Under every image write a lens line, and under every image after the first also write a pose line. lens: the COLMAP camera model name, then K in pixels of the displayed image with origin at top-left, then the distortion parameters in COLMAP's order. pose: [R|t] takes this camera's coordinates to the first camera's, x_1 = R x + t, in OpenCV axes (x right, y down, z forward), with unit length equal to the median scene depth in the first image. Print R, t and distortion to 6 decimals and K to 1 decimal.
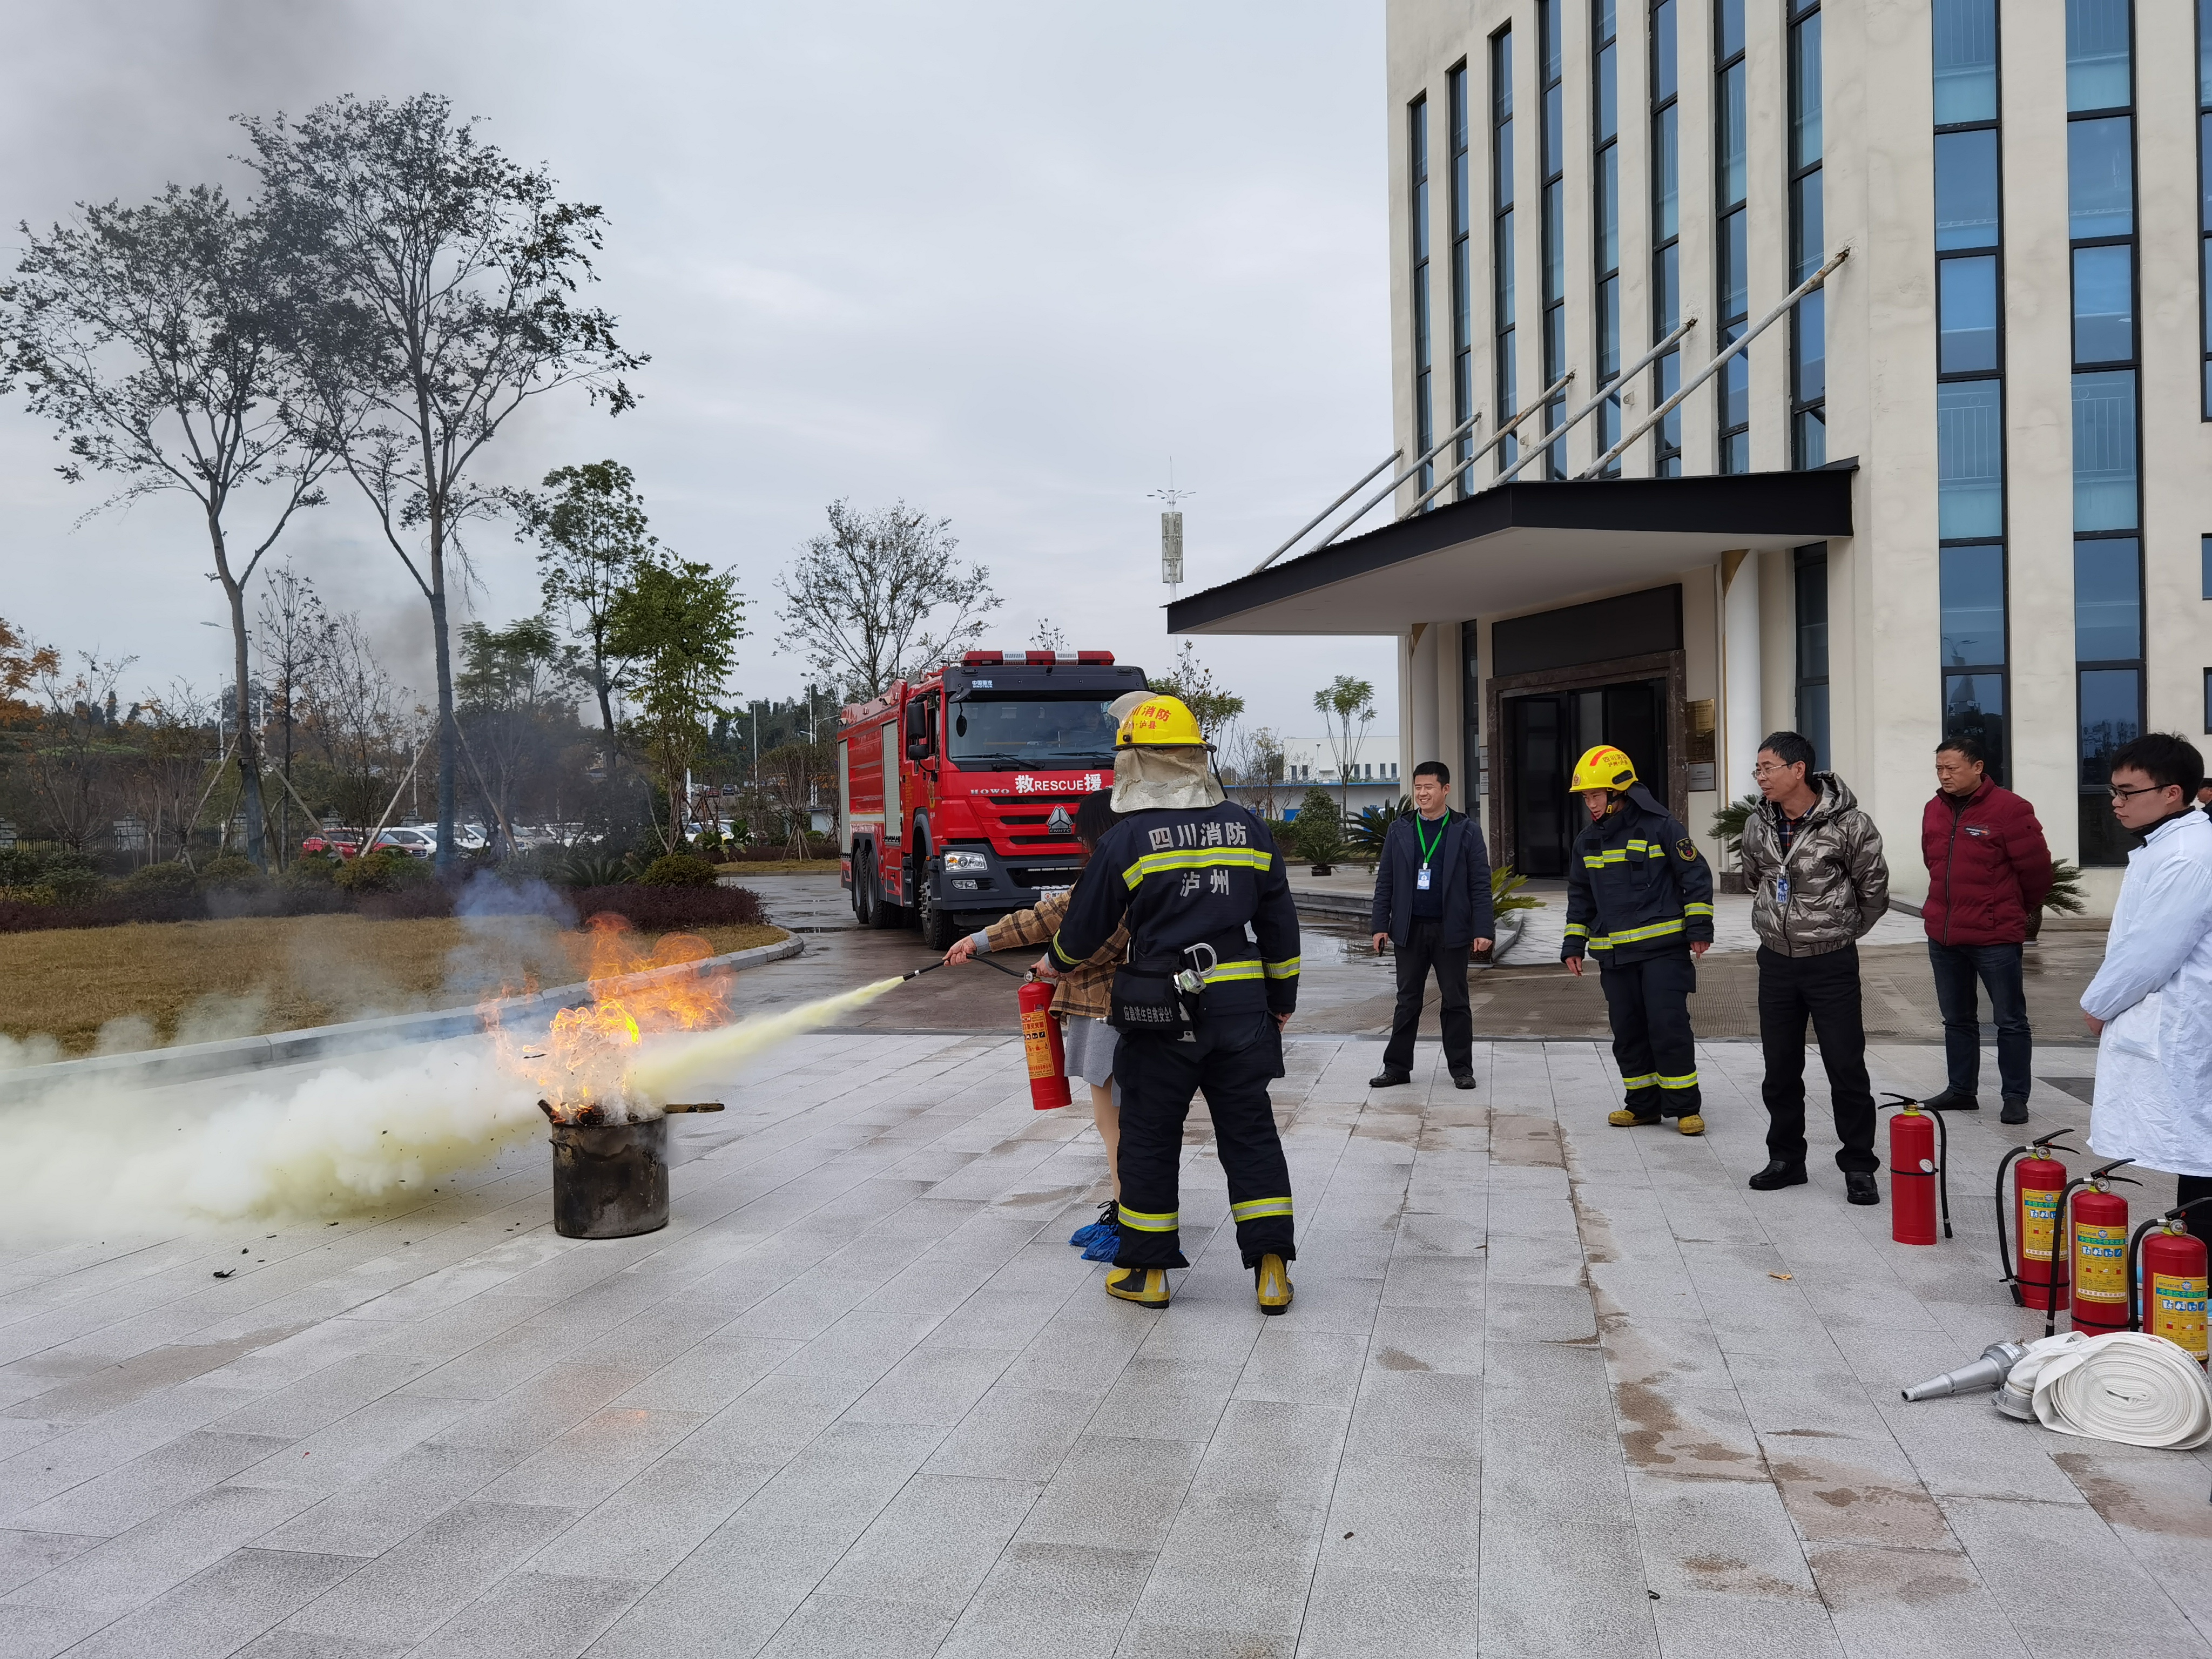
lens RADIAL K [[1752.5, 0, 1100.6], [0, 1752.5, 826.4], [0, 0, 1]] dist [0.017079, 0.013492]
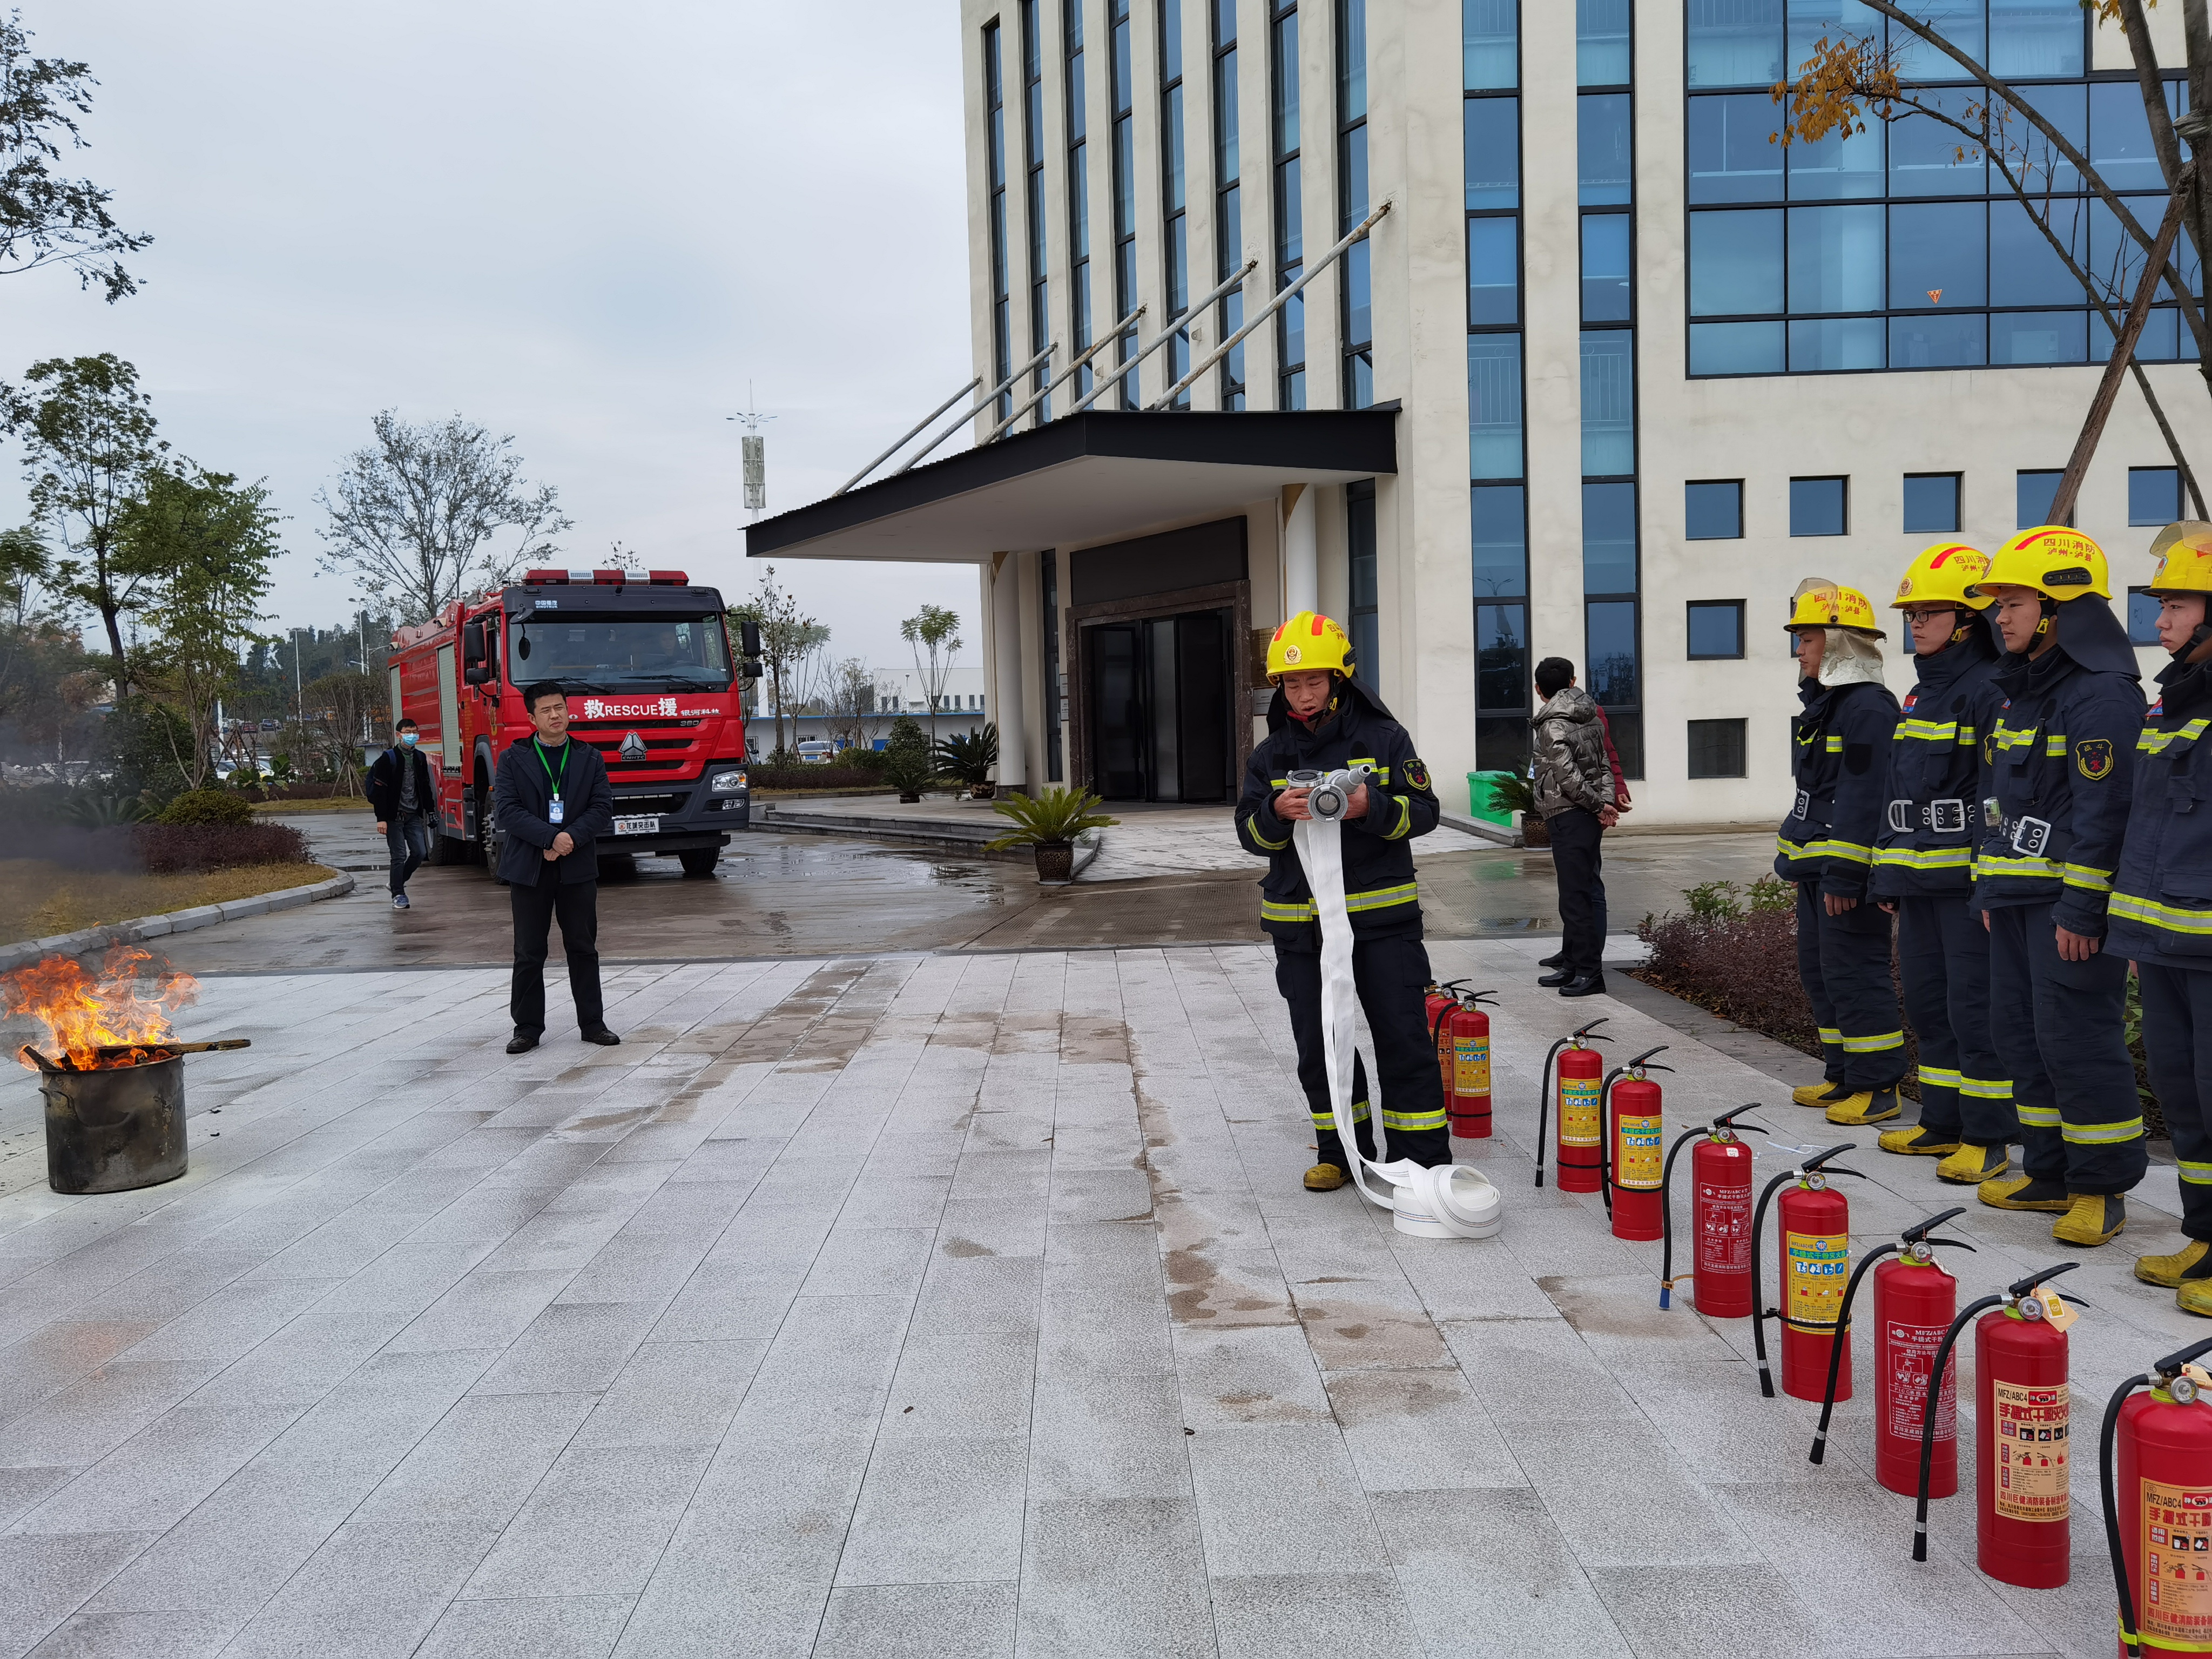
lens RADIAL K [[1752.5, 0, 1100.6], [0, 1752.5, 826.4], [0, 0, 1]] dist [0.017079, 0.013492]
pose [[0.973314, -0.018614, 0.228721, 0.004633], [0.010008, 0.999200, 0.038728, 0.005102], [-0.229259, -0.035405, 0.972721, -0.002089]]
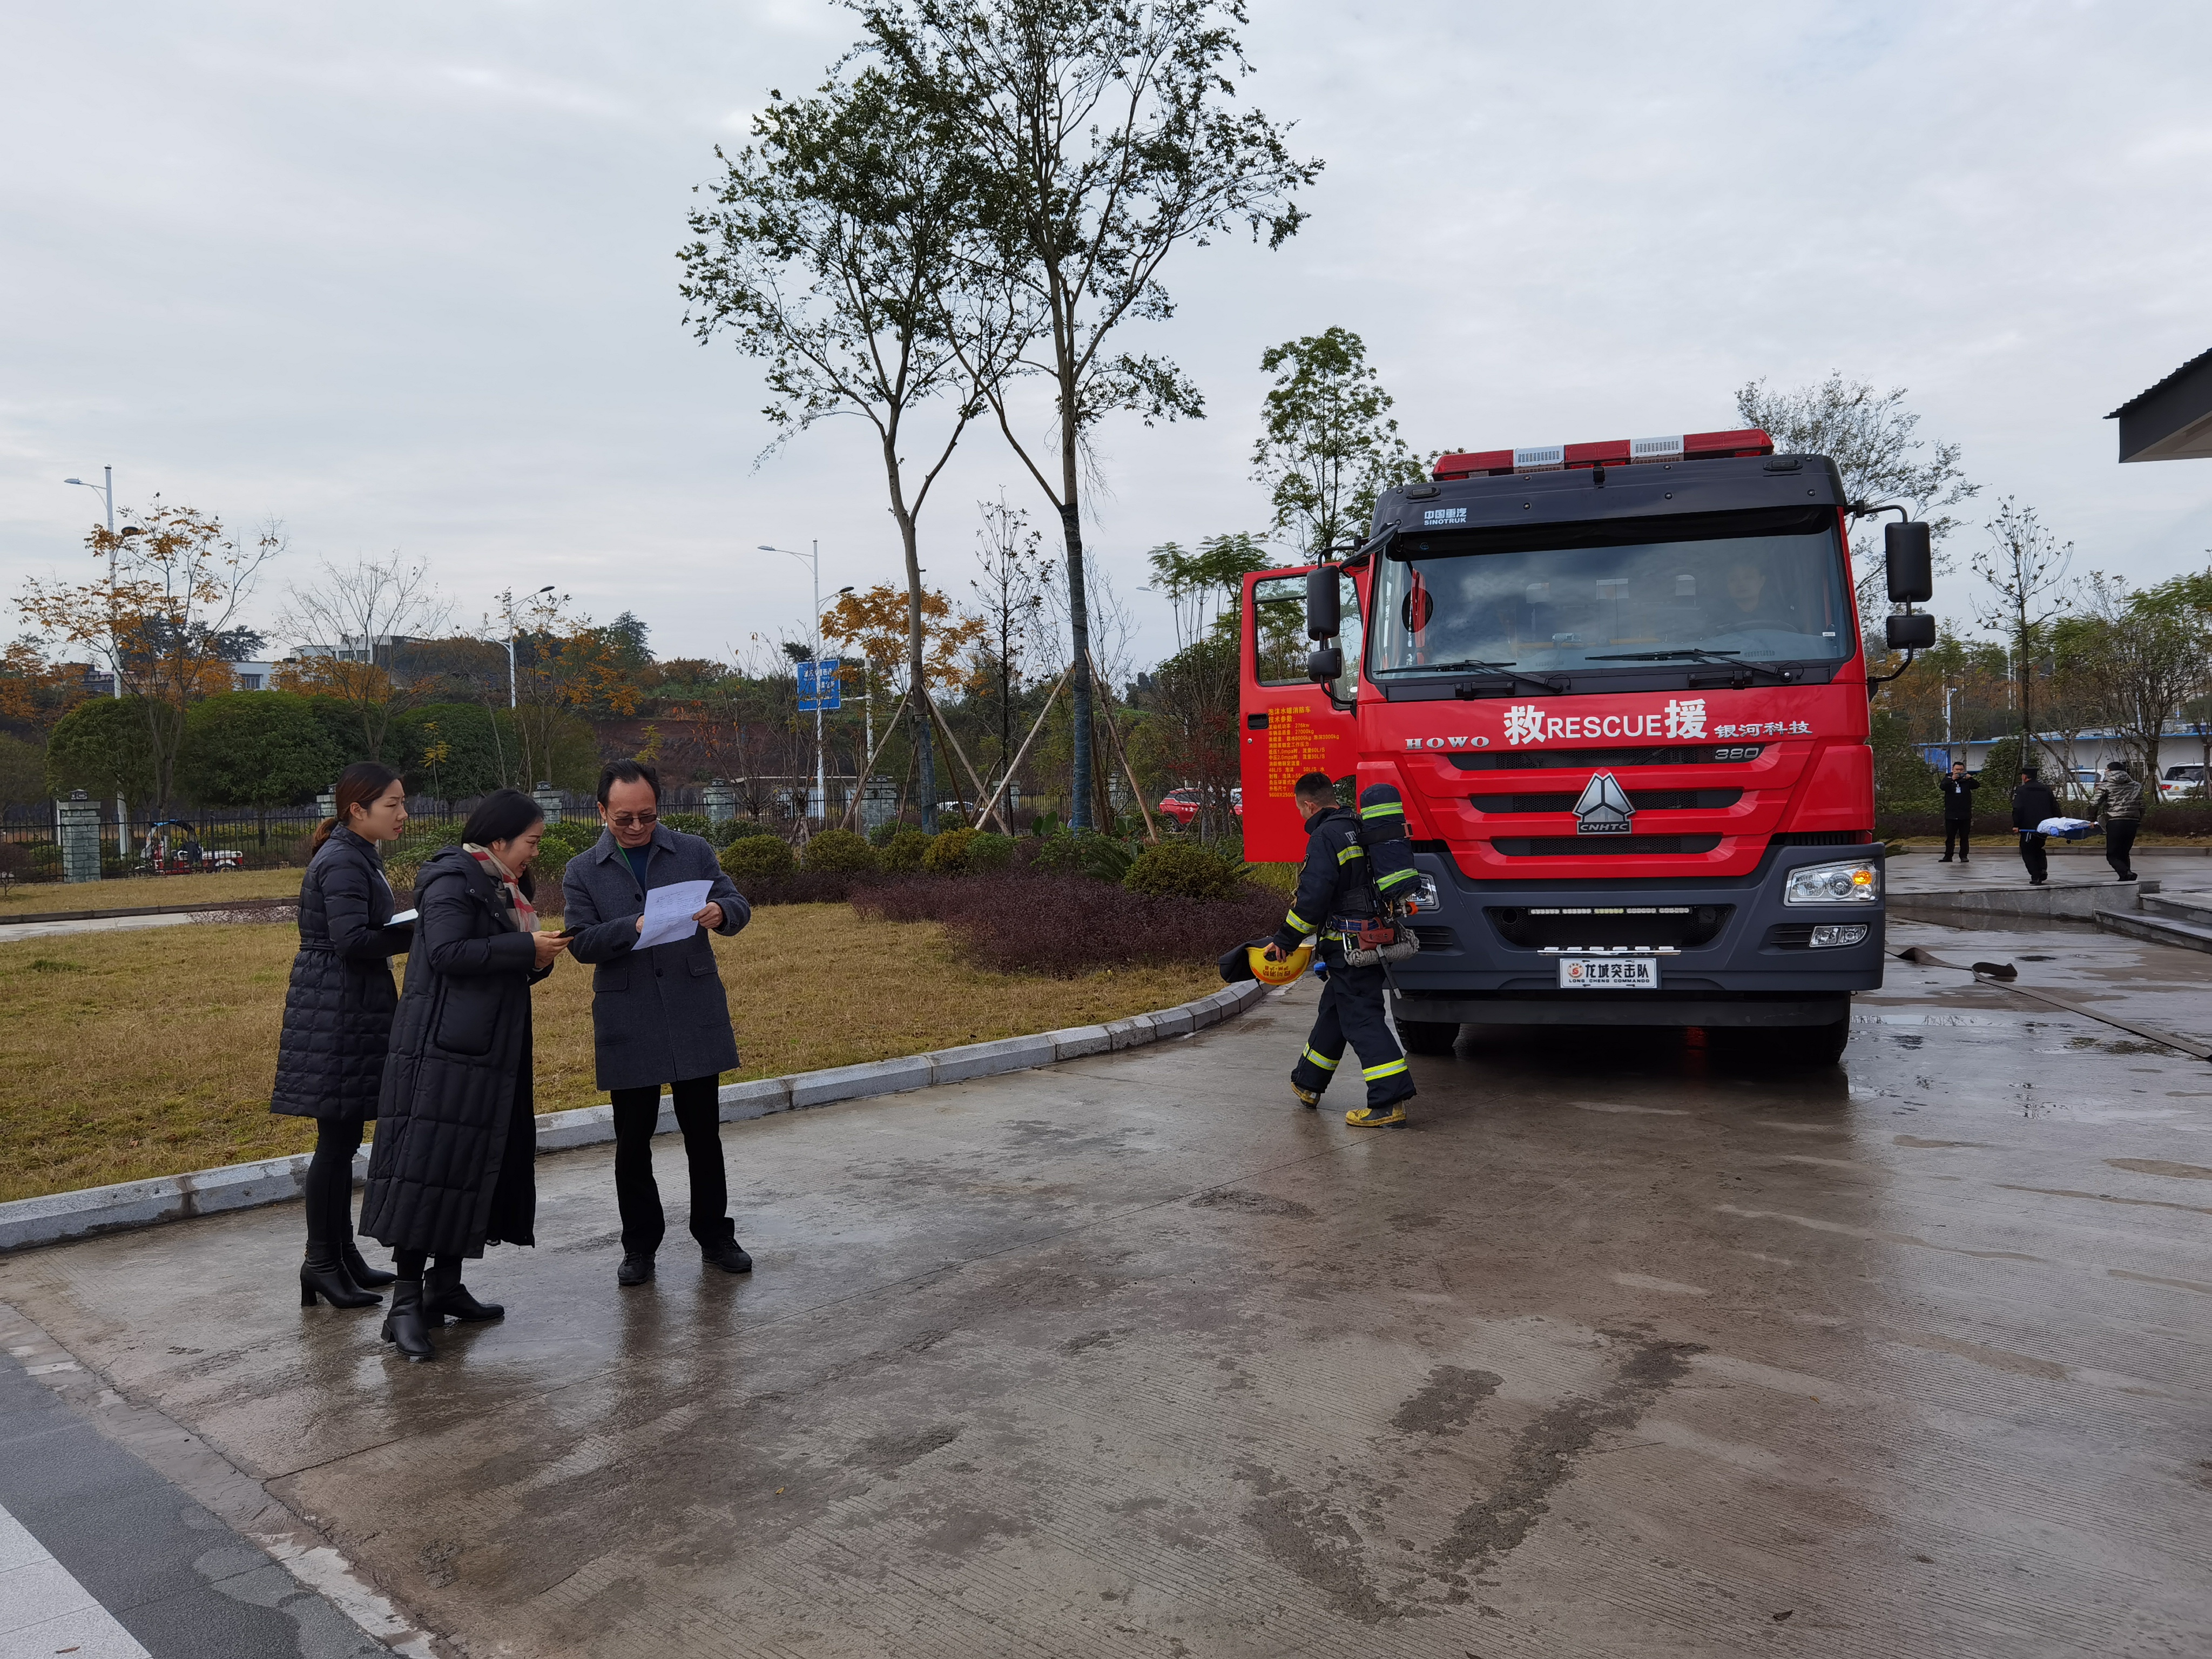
lens RADIAL K [[1752.5, 0, 1100.6], [0, 1752.5, 826.4], [0, 0, 1]] dist [0.017079, 0.013492]
pose [[0.849438, 0.010836, -0.527577, 0.091131], [0.003981, 0.999629, 0.026941, -0.008655], [0.527674, -0.024985, 0.849080, 0.467110]]
